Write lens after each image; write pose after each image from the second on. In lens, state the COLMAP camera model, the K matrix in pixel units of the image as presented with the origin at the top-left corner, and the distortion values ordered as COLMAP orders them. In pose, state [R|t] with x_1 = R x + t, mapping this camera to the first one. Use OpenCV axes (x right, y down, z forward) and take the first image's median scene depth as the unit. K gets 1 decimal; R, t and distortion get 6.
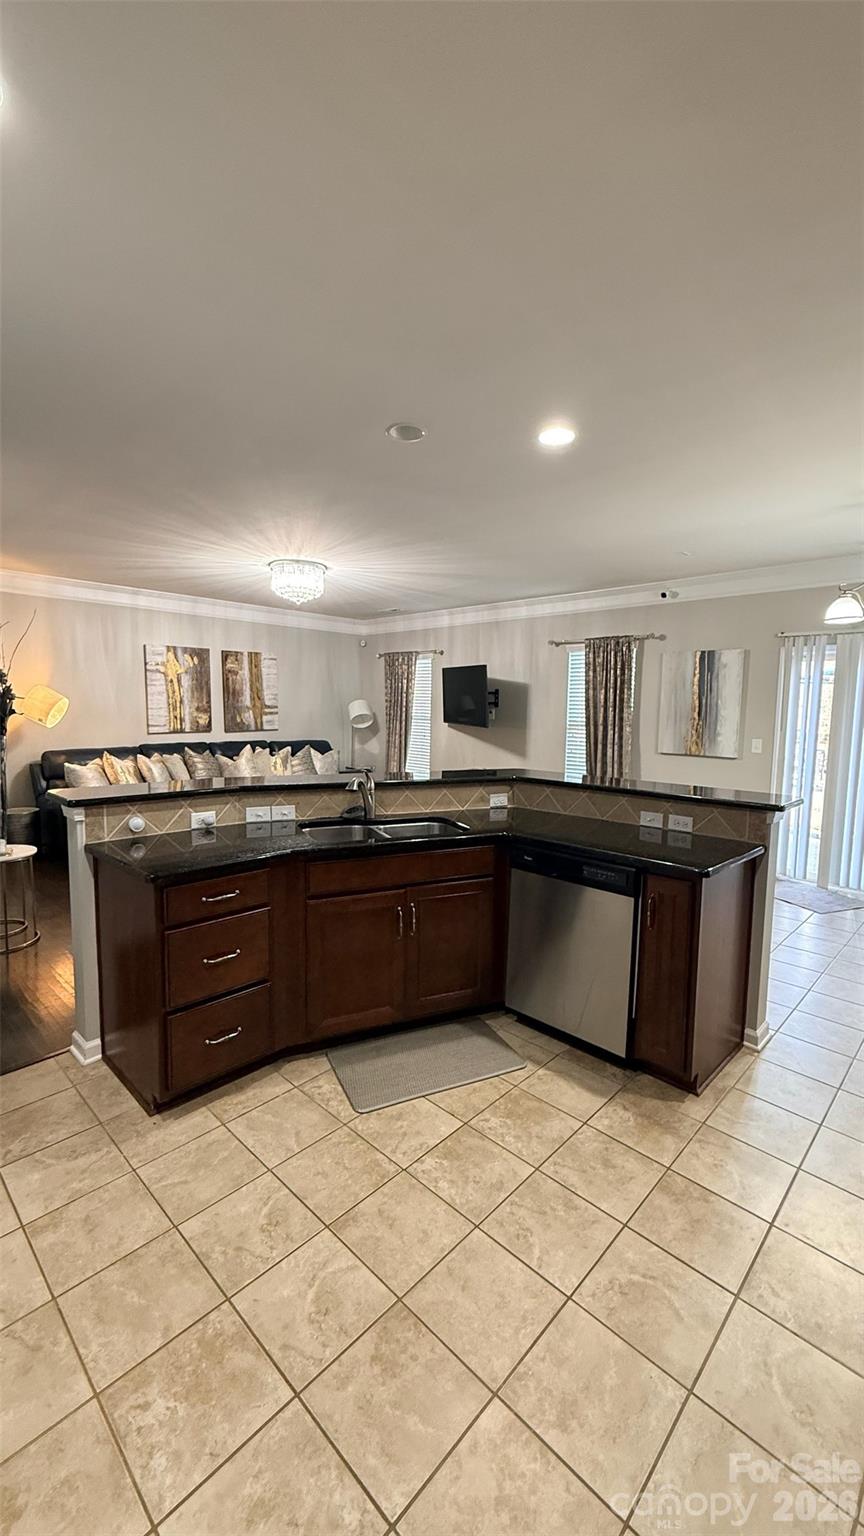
lens RADIAL K [[610.9, 0, 430.6], [0, 610.9, 758.8], [0, 0, 1]] dist [0.006074, 0.001021]
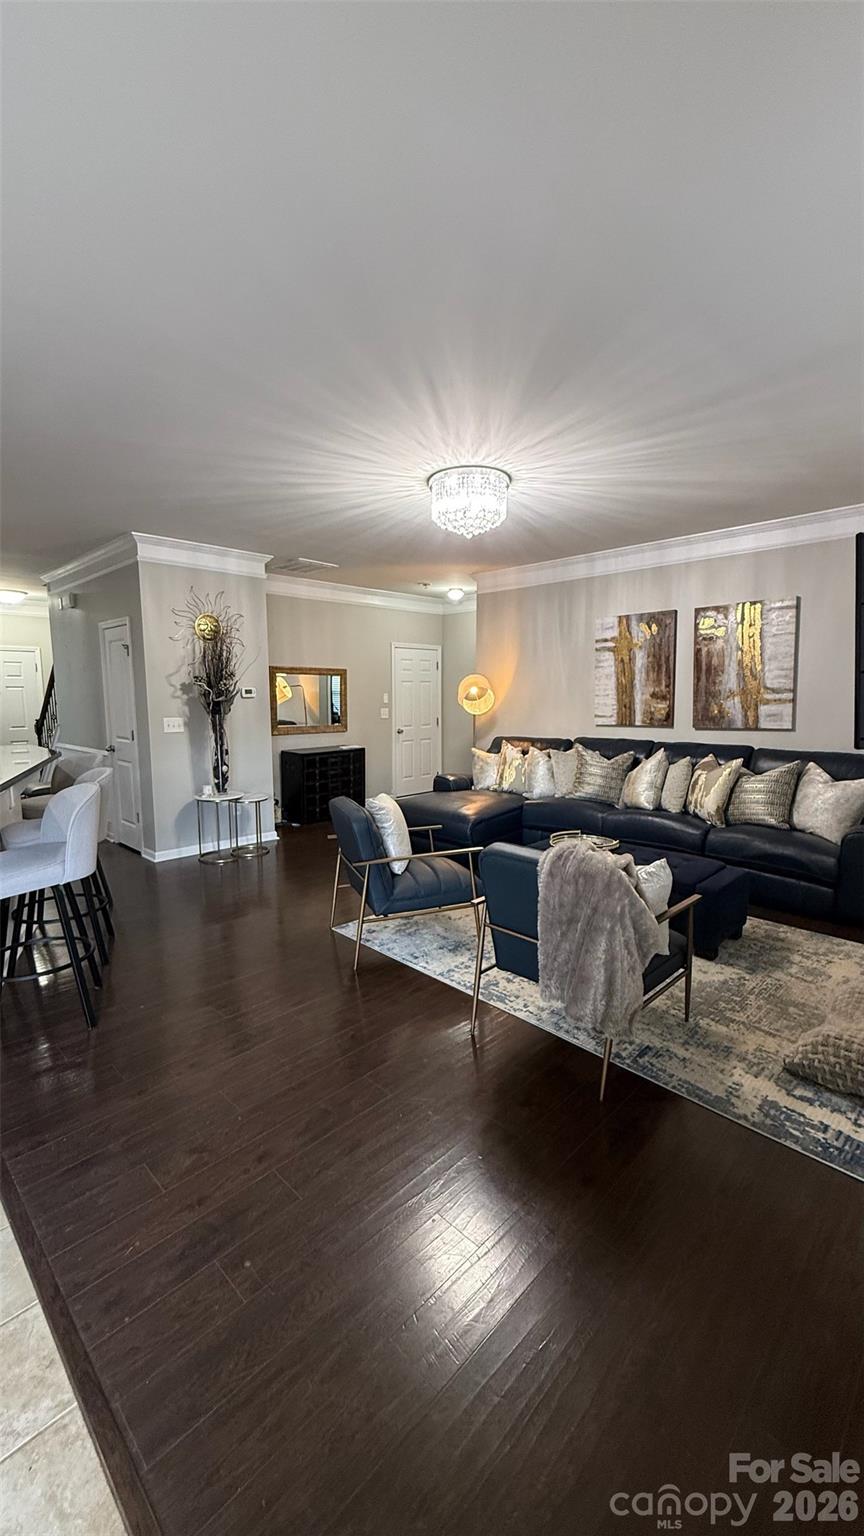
lens RADIAL K [[610.9, 0, 429.9], [0, 610.9, 768.7], [0, 0, 1]] dist [0.006074, 0.001021]
pose [[-0.017974, 0.105808, -0.994224, 0.773326], [-0.082076, 0.990873, 0.106935, -0.104964], [0.996464, 0.083524, -0.009125, 1.554346]]
